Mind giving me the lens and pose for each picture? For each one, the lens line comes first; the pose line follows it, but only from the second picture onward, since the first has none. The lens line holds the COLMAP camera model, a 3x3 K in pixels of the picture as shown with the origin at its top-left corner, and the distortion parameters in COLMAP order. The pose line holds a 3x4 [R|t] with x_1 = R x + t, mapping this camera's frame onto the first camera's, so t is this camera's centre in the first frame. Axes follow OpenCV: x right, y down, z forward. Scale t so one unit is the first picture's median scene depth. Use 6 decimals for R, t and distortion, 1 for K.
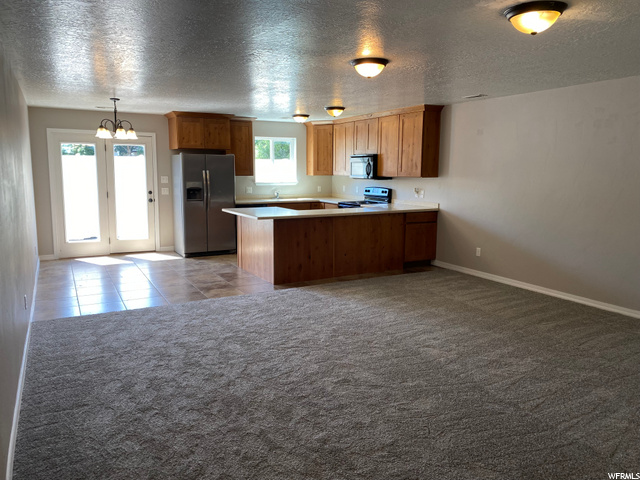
lens RADIAL K [[500.0, 0, 320.0], [0, 500.0, 240.0], [0, 0, 1]] dist [0.000289, 0.000325]
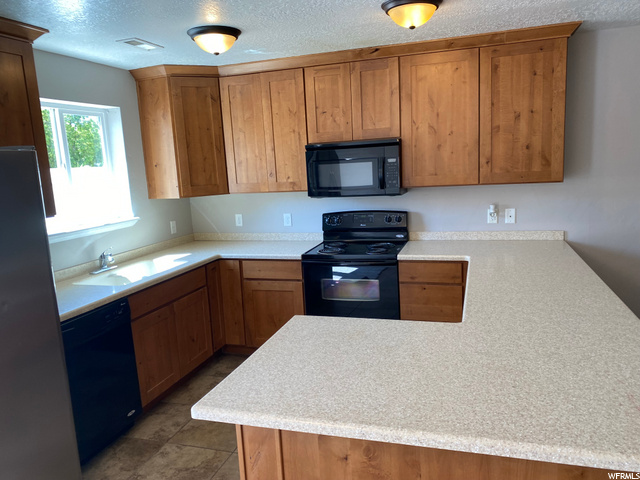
lens RADIAL K [[500.0, 0, 320.0], [0, 500.0, 240.0], [0, 0, 1]] dist [0.000289, 0.000325]
pose [[0.715529, -0.153342, 0.681546, -0.257745], [0.153902, 0.986243, 0.060321, -0.120203], [-0.681420, 0.061730, 0.729285, 0.730410]]
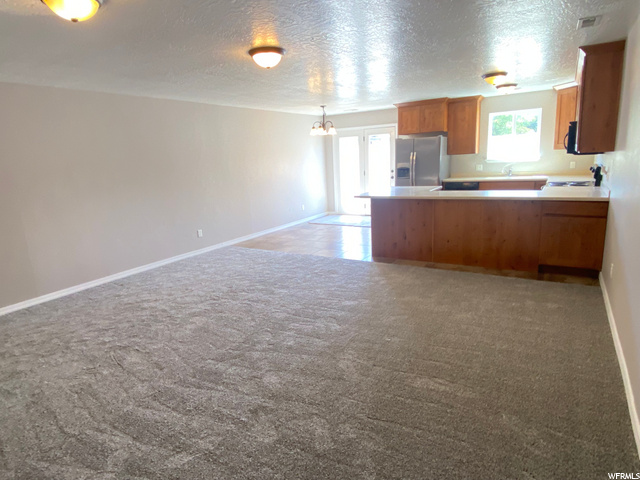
lens RADIAL K [[377.4, 0, 320.0], [0, 377.4, 240.0], [0, 0, 1]] dist [0.067446, -0.080372]
pose [[0.487478, 0.159055, -0.858526, 0.459052], [-0.065462, 0.987158, 0.145716, -0.052307], [0.870678, -0.014833, 0.491630, 0.370763]]
